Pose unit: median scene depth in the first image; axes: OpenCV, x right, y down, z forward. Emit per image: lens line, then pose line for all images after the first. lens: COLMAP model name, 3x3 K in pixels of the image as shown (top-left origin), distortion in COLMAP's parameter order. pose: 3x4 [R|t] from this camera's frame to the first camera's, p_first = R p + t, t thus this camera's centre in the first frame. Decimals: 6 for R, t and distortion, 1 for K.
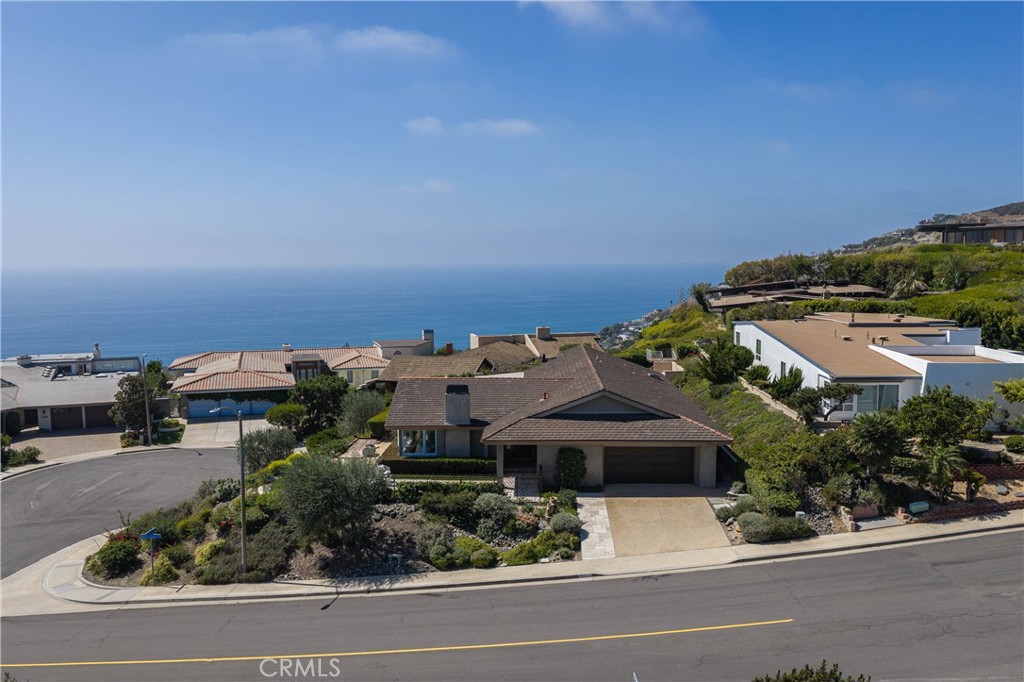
lens RADIAL K [[853.5, 0, 506.7], [0, 853.5, 336.3], [0, 0, 1]] dist [0.020918, -0.027385]
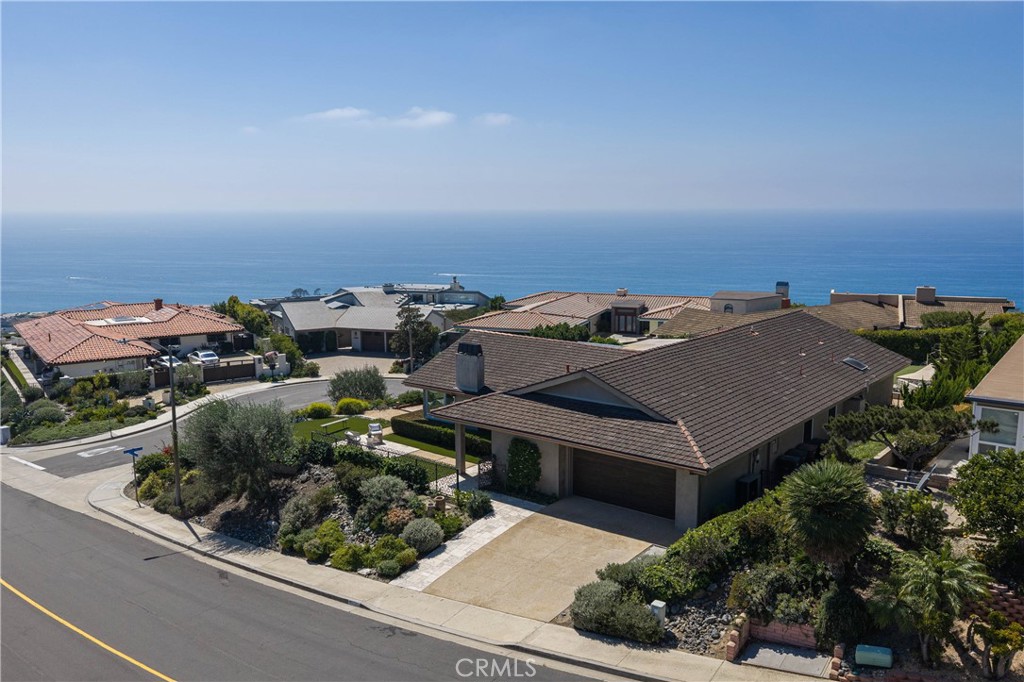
lens RADIAL K [[853.5, 0, 510.2], [0, 853.5, 343.1], [0, 0, 1]] dist [0.020918, -0.027385]
pose [[0.798781, 0.100530, -0.593163, 0.504929], [-0.056905, 0.994145, 0.091857, -0.024720], [0.598925, -0.039619, 0.799825, 0.380017]]
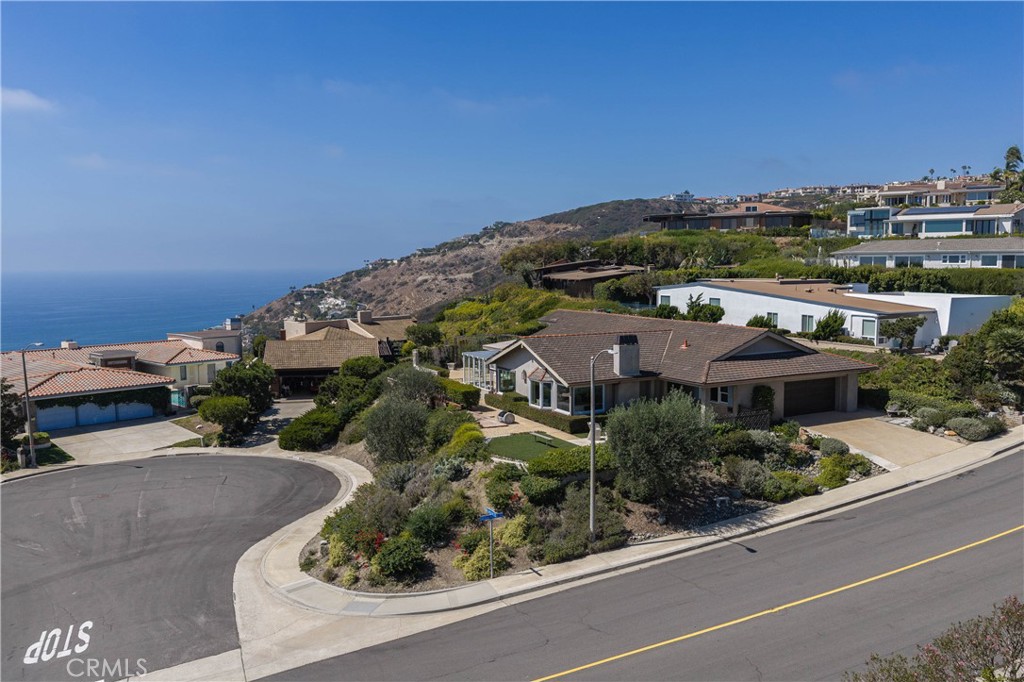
lens RADIAL K [[853.5, 0, 512.5], [0, 853.5, 347.5], [0, 0, 1]] dist [0.020918, -0.027385]
pose [[0.867246, -0.051506, 0.495209, -0.696254], [0.048753, 0.998640, 0.018489, 0.049766], [-0.495488, 0.008108, 0.868577, 0.242720]]
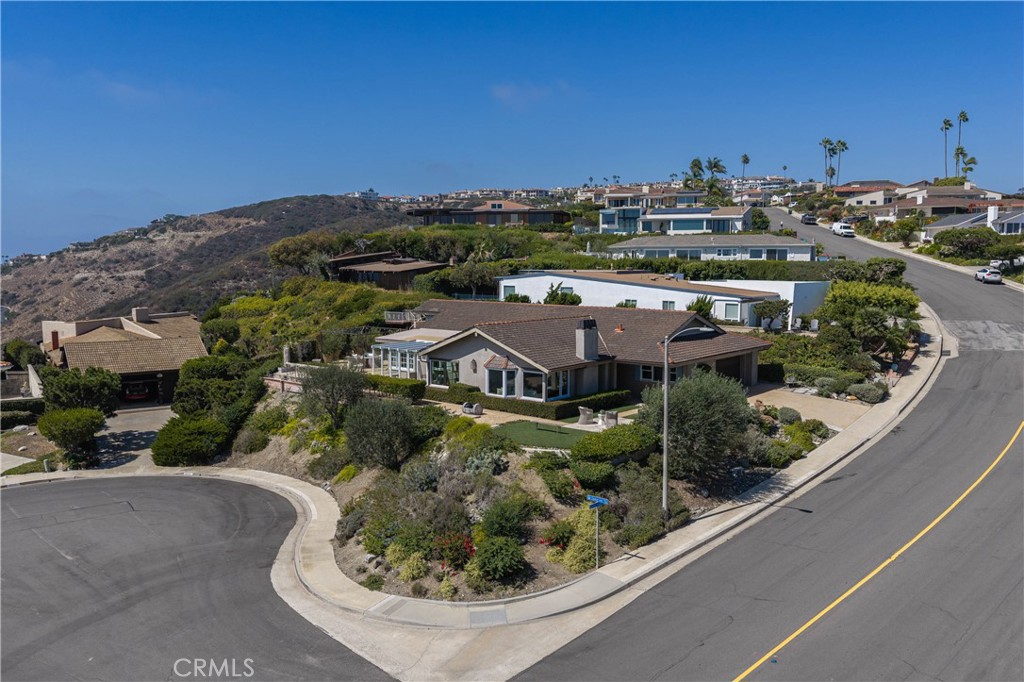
lens RADIAL K [[853.5, 0, 514.3], [0, 853.5, 341.3], [0, 0, 1]] dist [0.020918, -0.027385]
pose [[0.619136, -0.073379, 0.781847, -0.937626], [0.071700, 0.996748, 0.036770, 0.042145], [-0.782003, 0.033293, 0.622385, 0.493431]]
